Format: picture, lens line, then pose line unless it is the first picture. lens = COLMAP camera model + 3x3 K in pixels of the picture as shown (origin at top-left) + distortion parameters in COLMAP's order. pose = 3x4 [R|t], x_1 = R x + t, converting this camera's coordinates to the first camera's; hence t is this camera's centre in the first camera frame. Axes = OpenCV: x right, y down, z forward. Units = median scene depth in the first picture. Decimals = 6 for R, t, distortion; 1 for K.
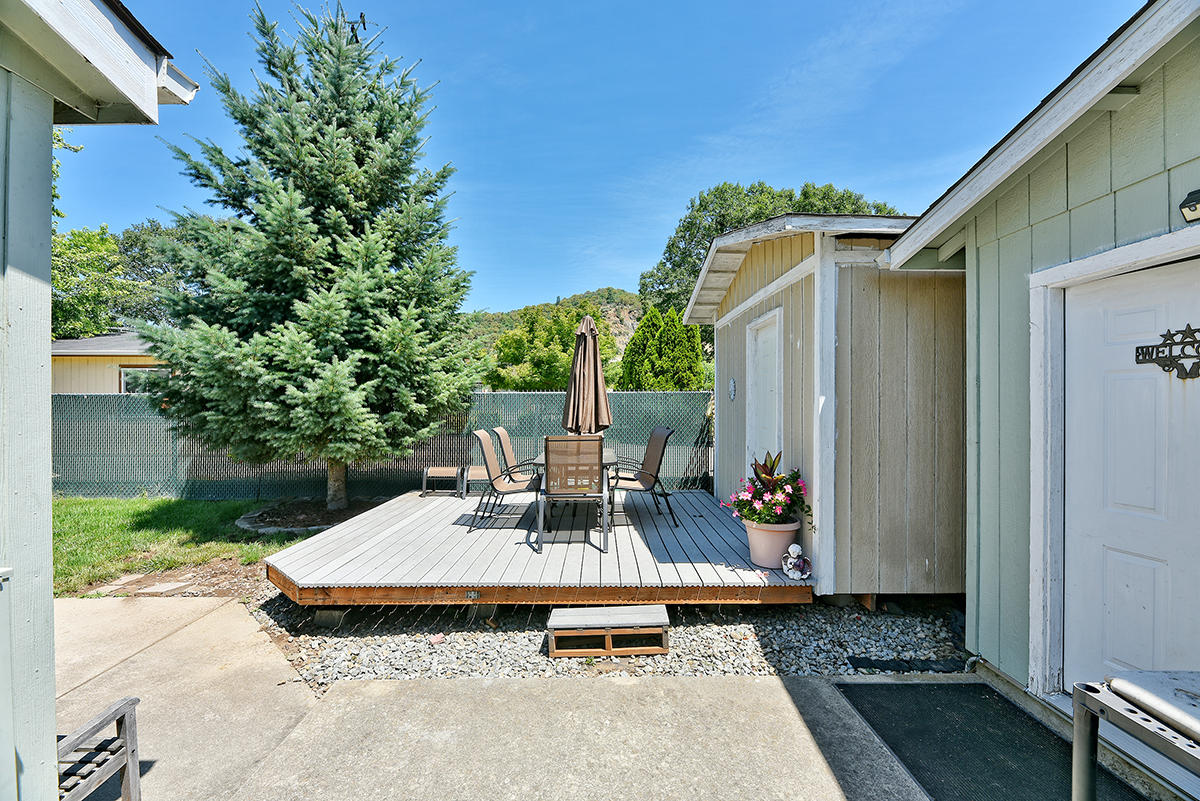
lens RADIAL K [[483.4, 0, 595.9], [0, 483.4, 400.7], [0, 0, 1]] dist [-0.001034, -0.002080]
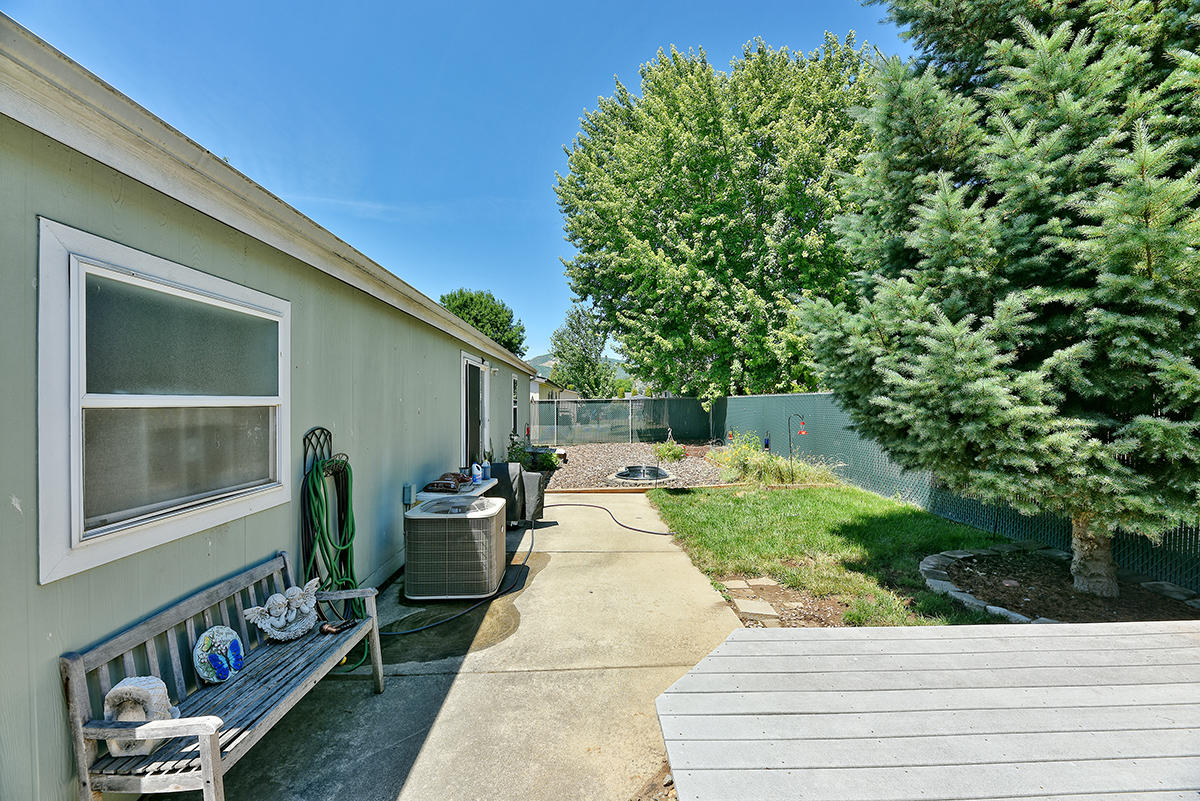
lens RADIAL K [[483.4, 0, 601.6], [0, 483.4, 395.7], [0, 0, 1]] dist [-0.001034, -0.002080]
pose [[0.030688, -0.013799, -0.999434, -0.011051], [0.005372, 0.999893, -0.013640, 0.008700], [0.999515, -0.004951, 0.030759, 0.538982]]
